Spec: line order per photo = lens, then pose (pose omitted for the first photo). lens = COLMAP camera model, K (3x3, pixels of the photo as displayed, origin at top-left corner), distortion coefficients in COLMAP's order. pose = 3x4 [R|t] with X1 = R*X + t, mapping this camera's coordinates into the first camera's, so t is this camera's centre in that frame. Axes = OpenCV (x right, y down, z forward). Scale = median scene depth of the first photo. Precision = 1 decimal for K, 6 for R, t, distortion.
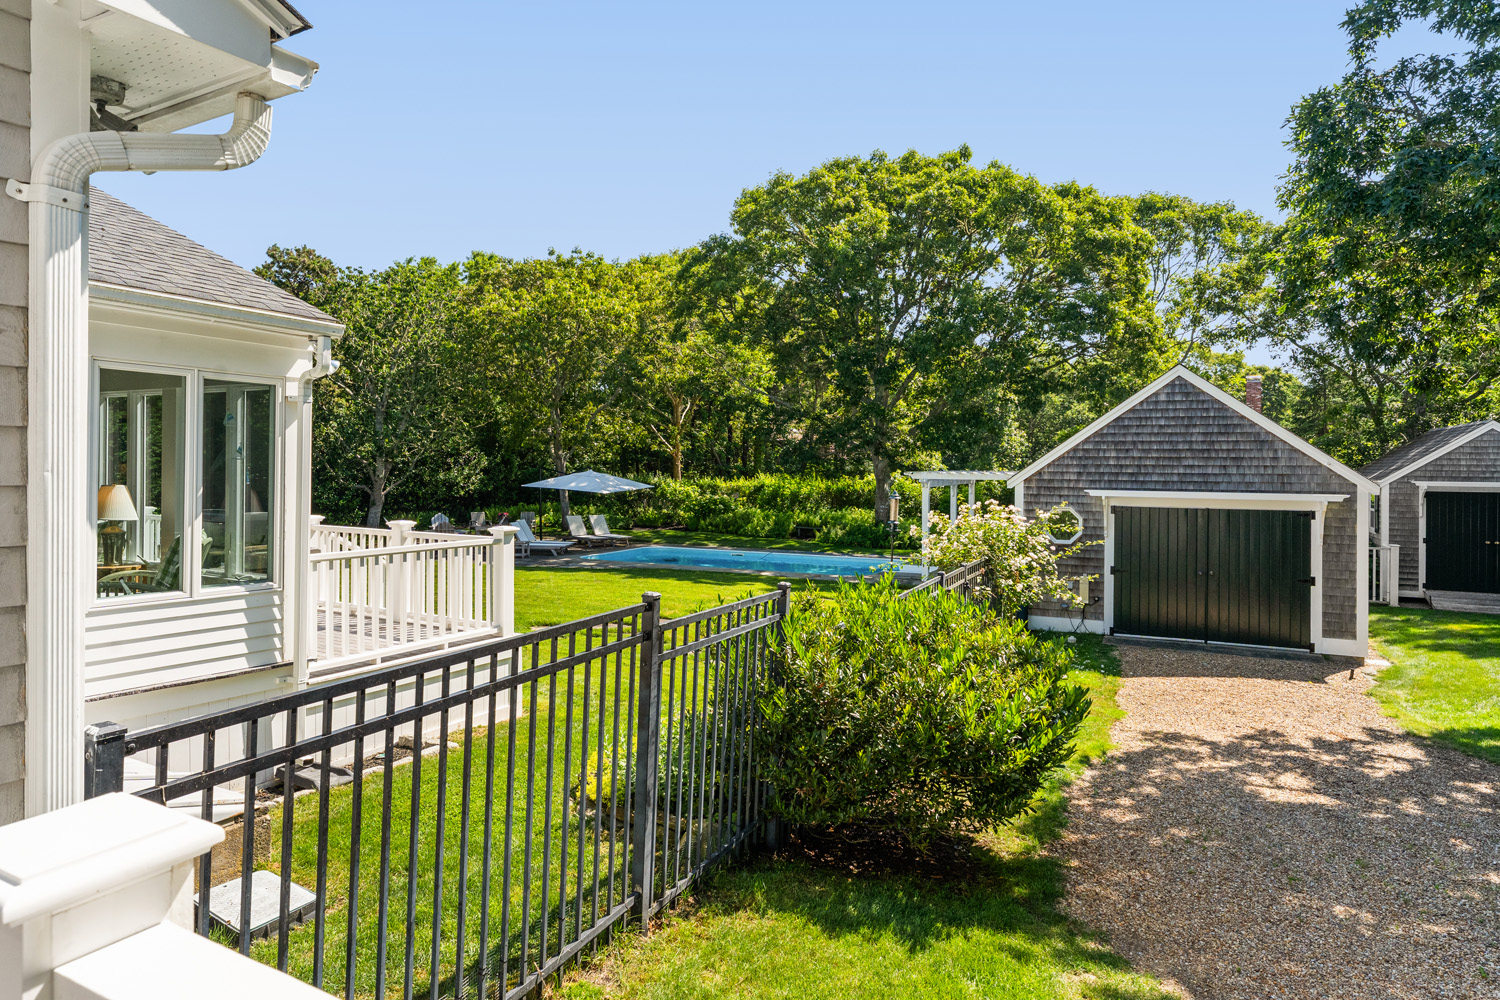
lens RADIAL K [[875.1, 0, 754.0], [0, 875.1, 481.3], [0, 0, 1]] dist [-0.001521, 0.000386]
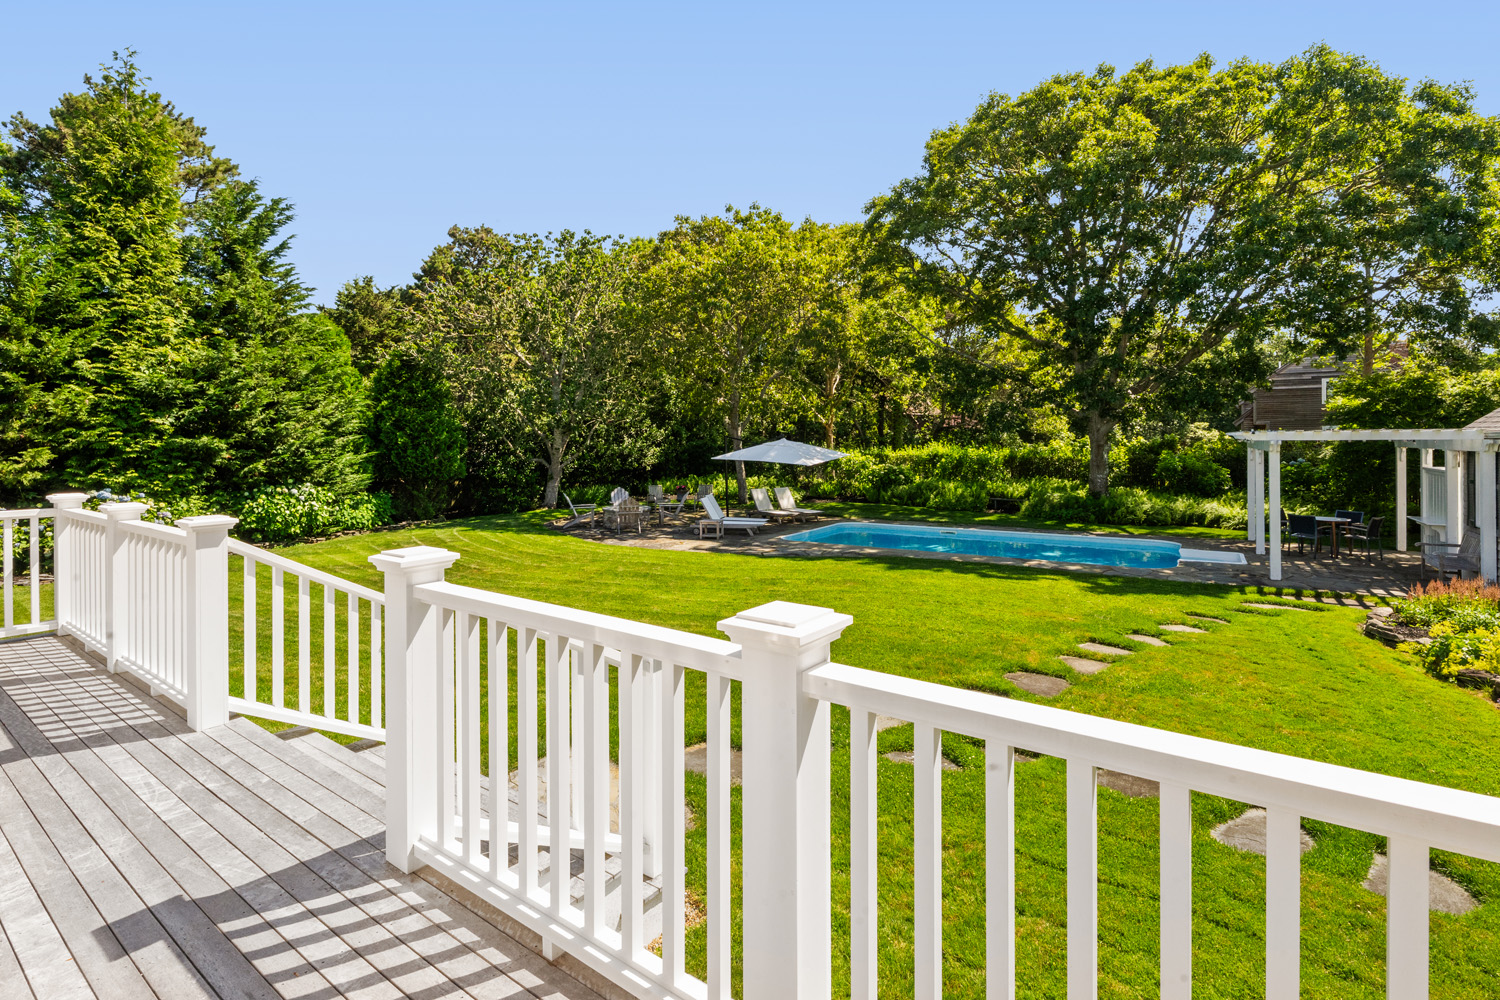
lens RADIAL K [[715.2, 0, 746.4], [0, 715.2, 451.1], [0, 0, 1]] dist [-0.000388, 0.000165]
pose [[0.990883, -0.014320, -0.133962, -0.113486], [0.013888, 0.999895, -0.004160, 0.001995], [0.134008, 0.002262, 0.990978, 0.240970]]
